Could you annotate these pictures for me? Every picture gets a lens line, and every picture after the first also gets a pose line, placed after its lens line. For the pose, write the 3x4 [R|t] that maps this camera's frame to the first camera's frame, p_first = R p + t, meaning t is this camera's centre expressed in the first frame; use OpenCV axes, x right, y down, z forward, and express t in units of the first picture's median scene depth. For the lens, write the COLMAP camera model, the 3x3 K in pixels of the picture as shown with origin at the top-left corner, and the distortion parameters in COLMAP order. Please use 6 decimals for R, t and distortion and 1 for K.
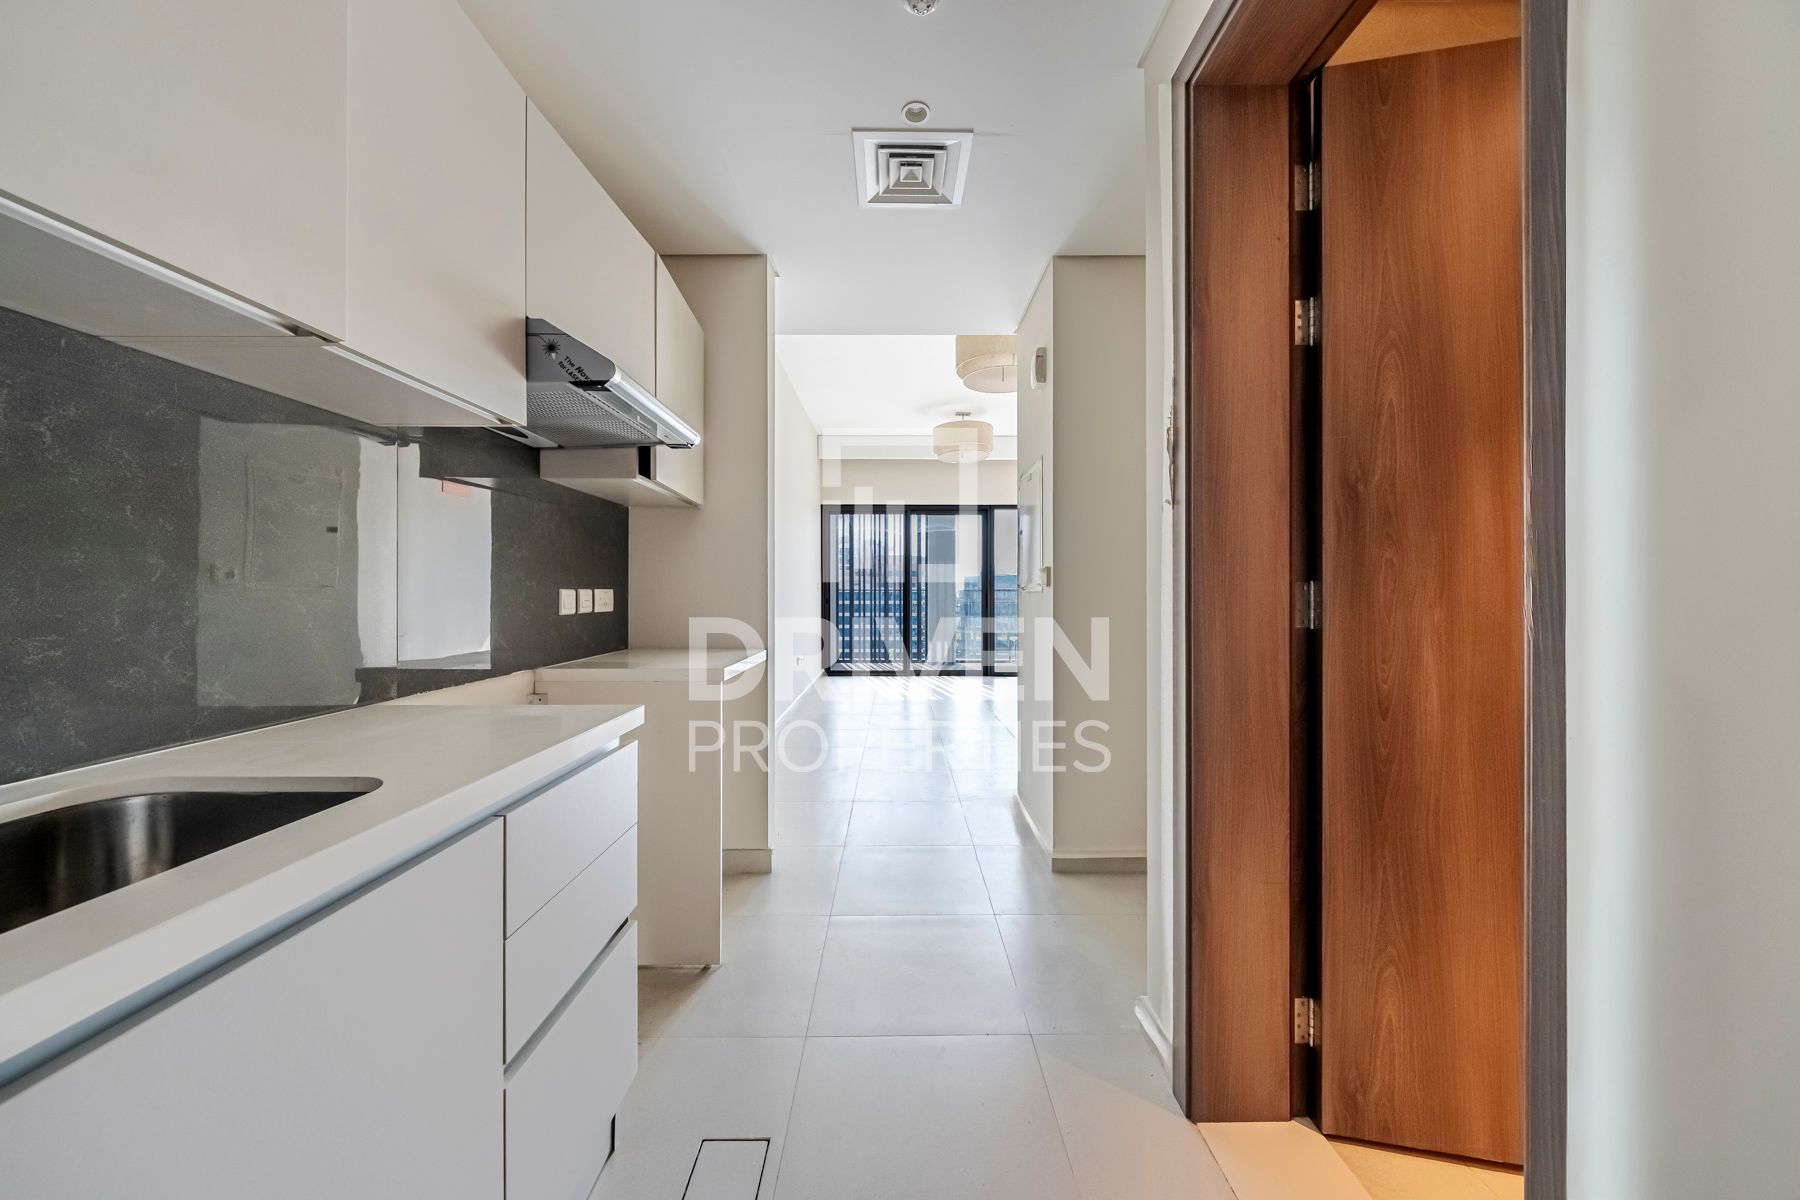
lens RADIAL K [[608.1, 0, 896.8], [0, 608.1, 591.3], [0, 0, 1]] dist [-0.000257, 0.000004]
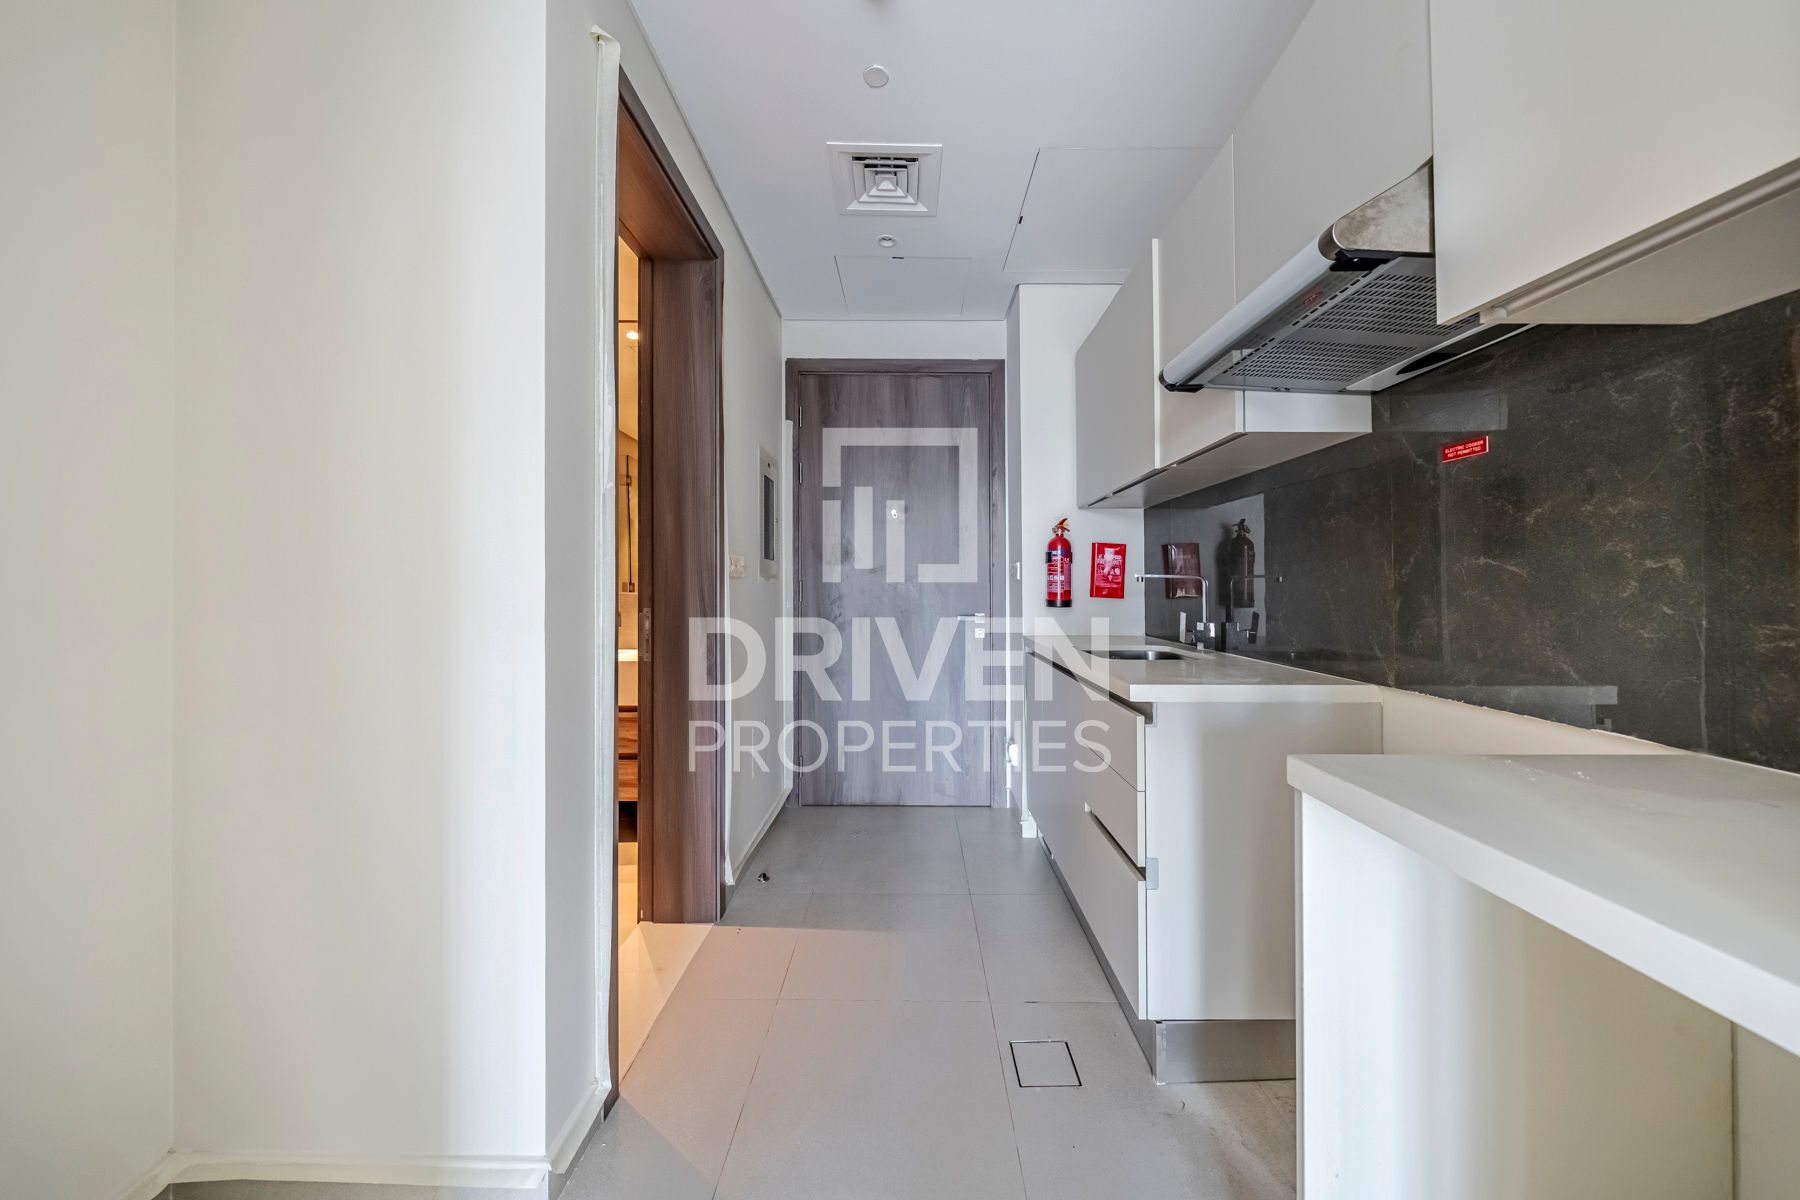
lens RADIAL K [[608.1, 0, 907.7], [0, 608.1, 585.5], [0, 0, 1]] dist [-0.000257, 0.000004]
pose [[-0.999512, 0.005921, 0.030682, -0.038354], [0.006079, 0.999969, 0.005038, -0.001859], [-0.030651, 0.005222, -0.999517, 1.531564]]
